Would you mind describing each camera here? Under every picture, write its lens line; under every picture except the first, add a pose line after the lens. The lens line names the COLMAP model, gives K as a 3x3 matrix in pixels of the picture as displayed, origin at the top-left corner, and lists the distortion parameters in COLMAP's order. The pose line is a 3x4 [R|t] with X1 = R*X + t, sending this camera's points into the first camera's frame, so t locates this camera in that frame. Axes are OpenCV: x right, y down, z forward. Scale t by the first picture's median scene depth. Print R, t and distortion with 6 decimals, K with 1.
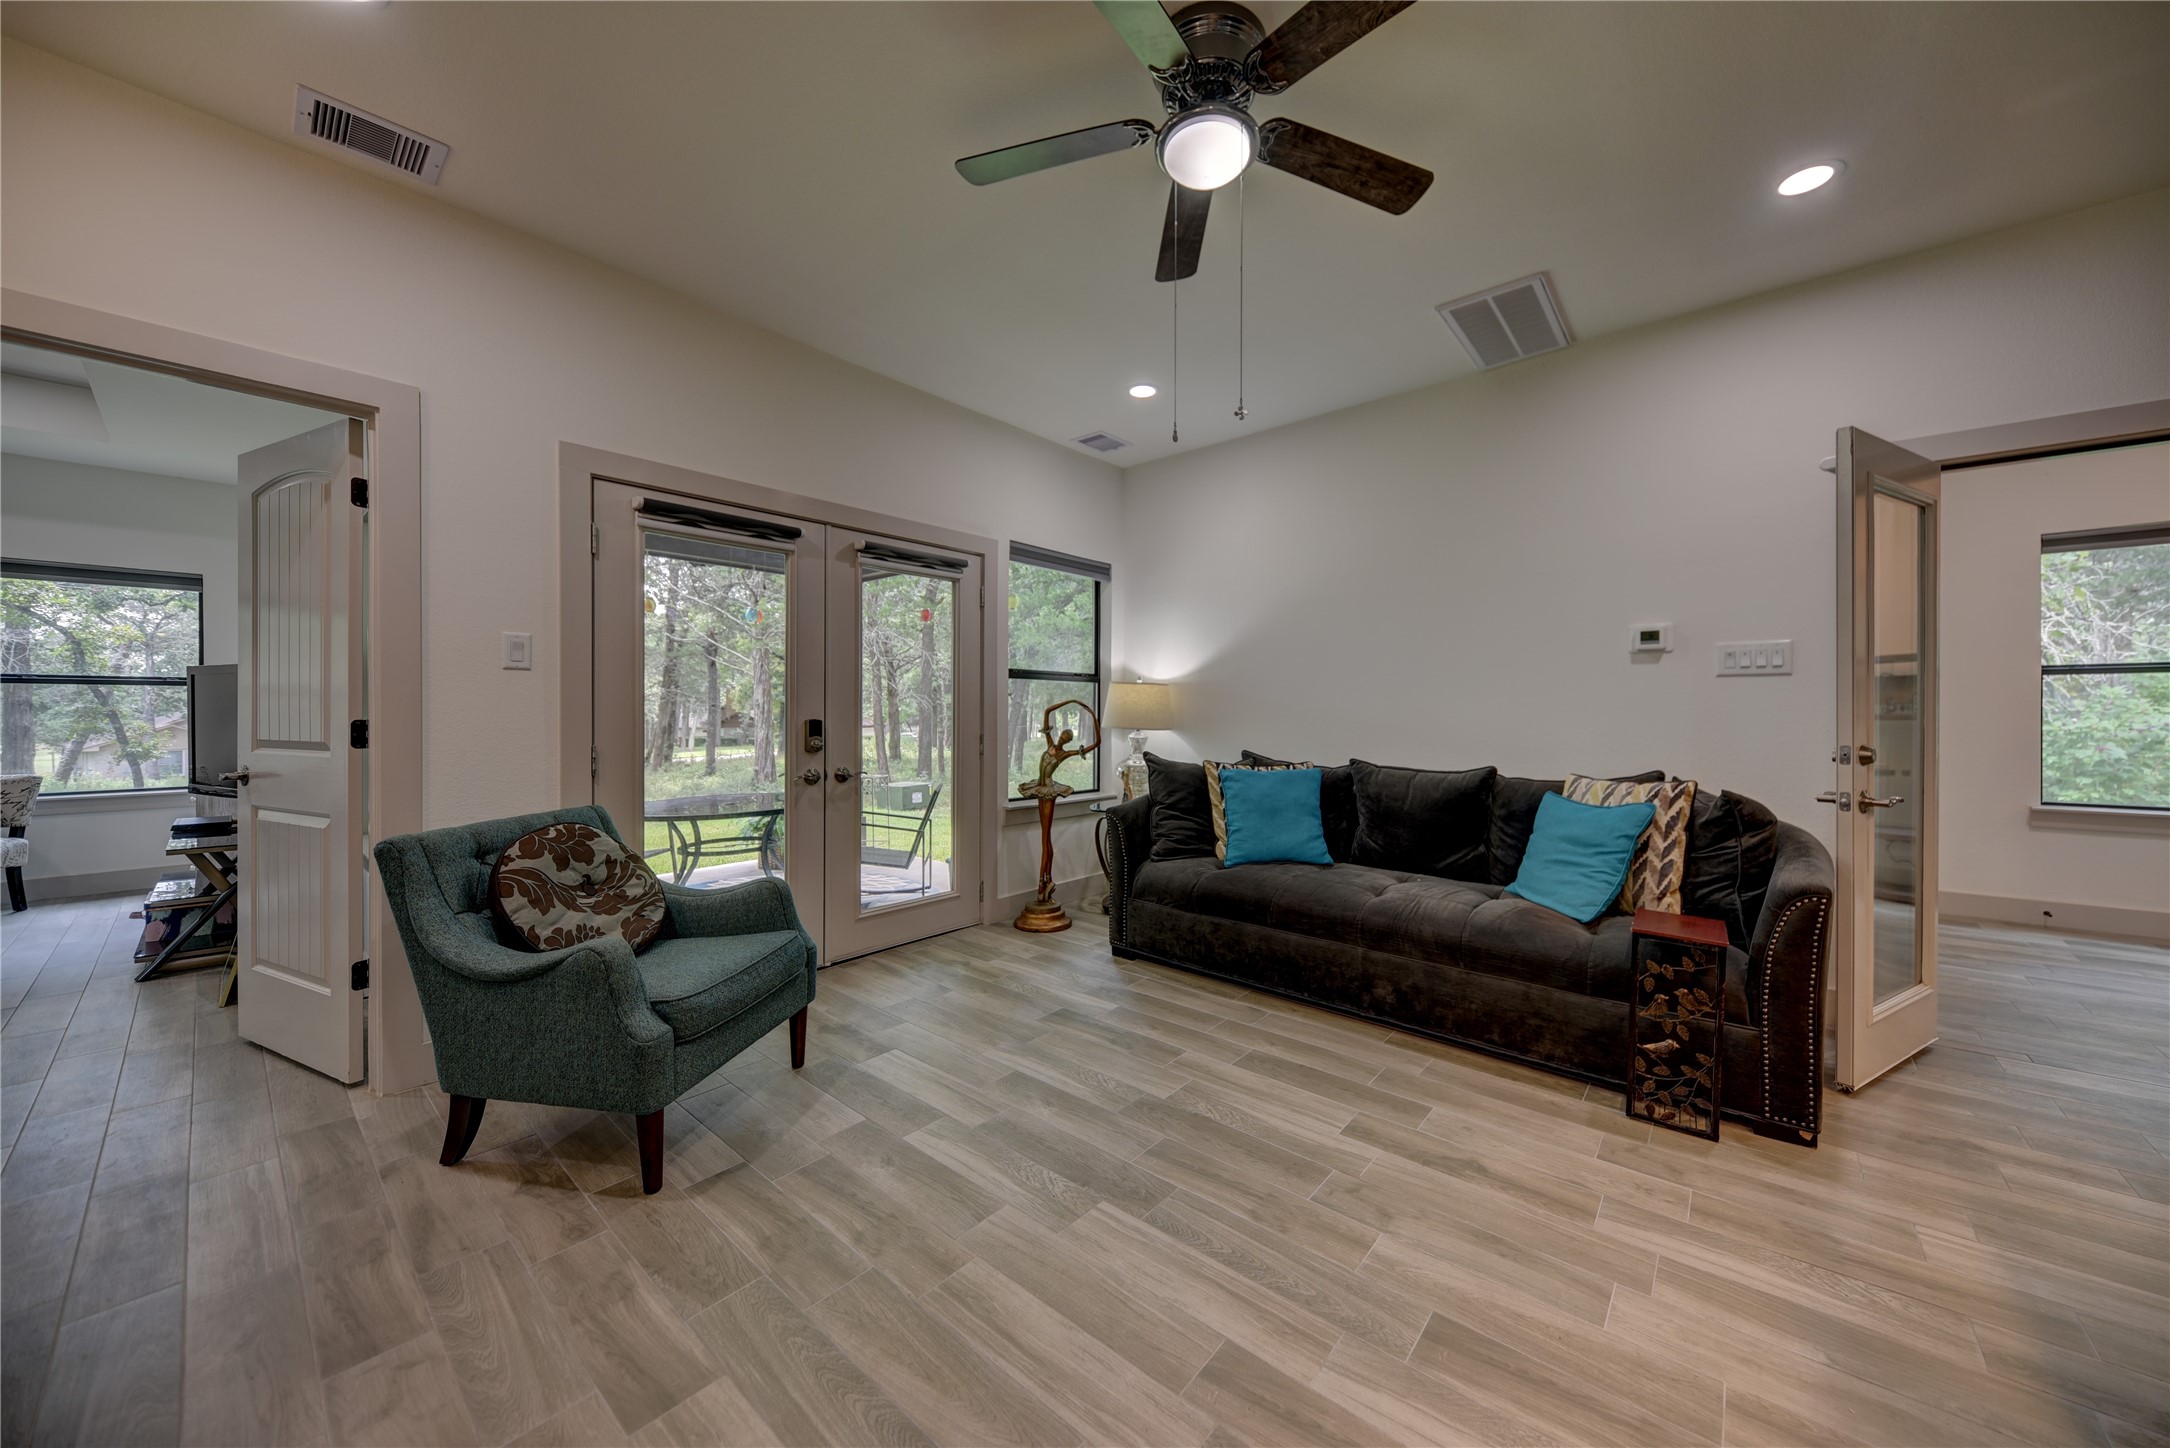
lens RADIAL K [[751.4, 0, 1115.3], [0, 751.4, 713.7], [0, 0, 1]] dist [0.012528, -0.007145]
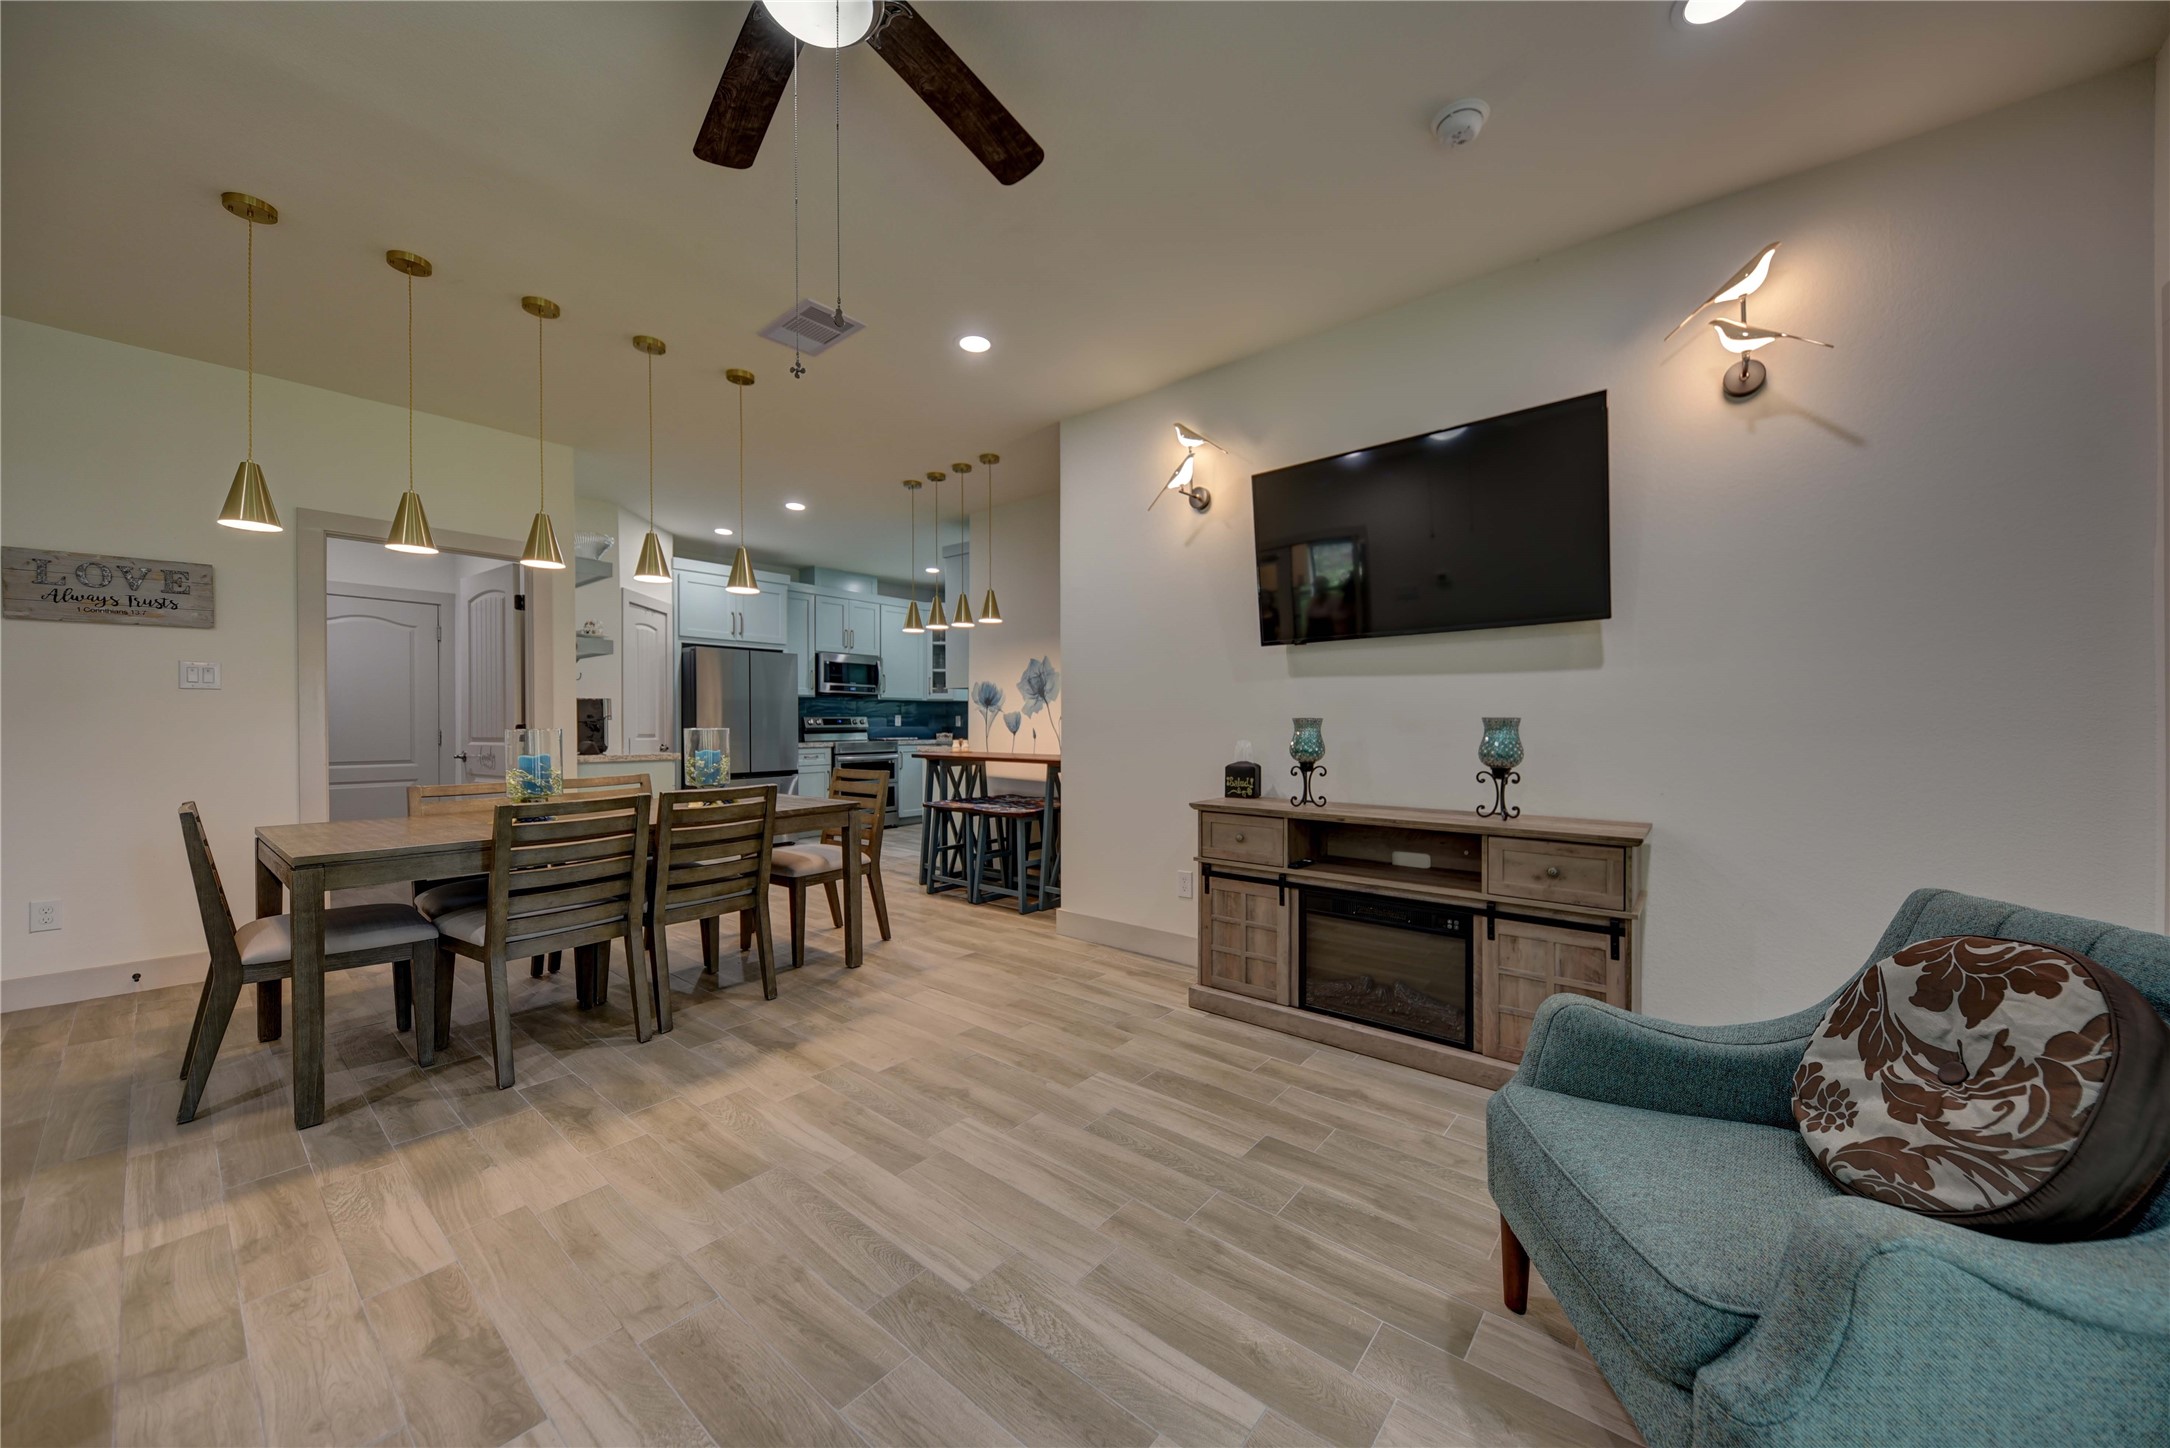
lens RADIAL K [[767.0, 0, 1094.2], [0, 767.0, 727.8], [0, 0, 1]] dist [0.011506, -0.006709]
pose [[-0.999957, 0.003623, -0.008501, -0.091194], [0.003543, 0.999949, 0.009410, -0.000008], [0.008534, 0.009380, -0.999920, 1.064858]]
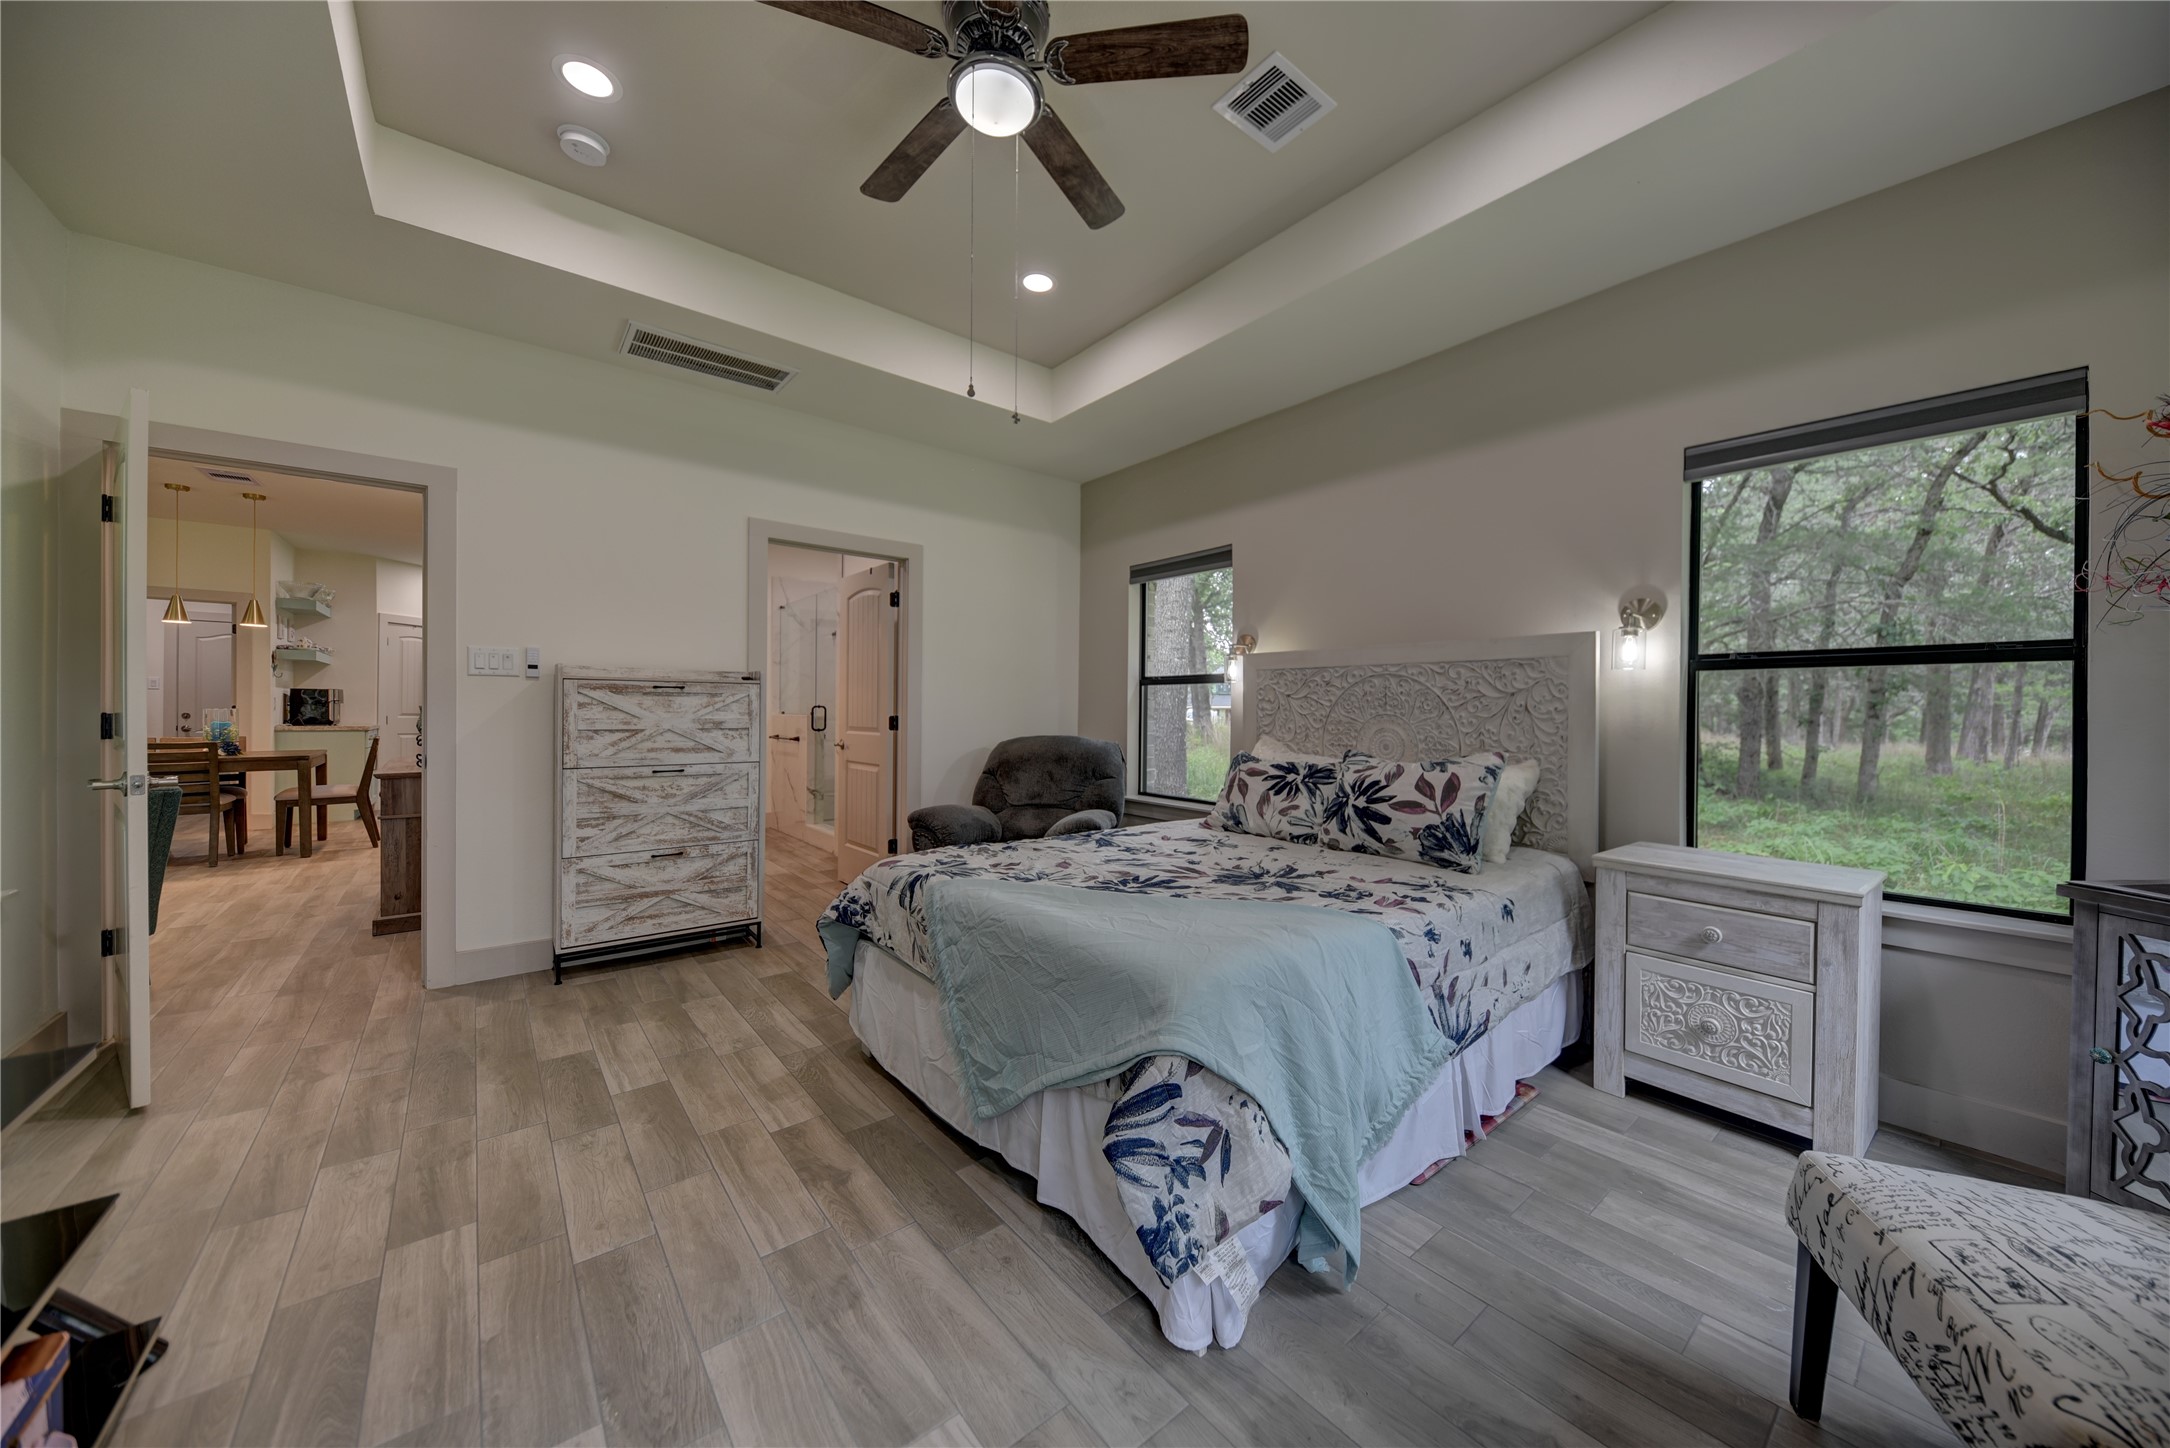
lens RADIAL K [[751.4, 0, 1115.3], [0, 751.4, 713.7], [0, 0, 1]] dist [0.012528, -0.007145]
pose [[-0.984762, -0.008382, 0.173705, -1.990880], [-0.007255, 0.999948, 0.007124, -0.007660], [-0.173756, 0.005756, -0.984772, 1.376689]]
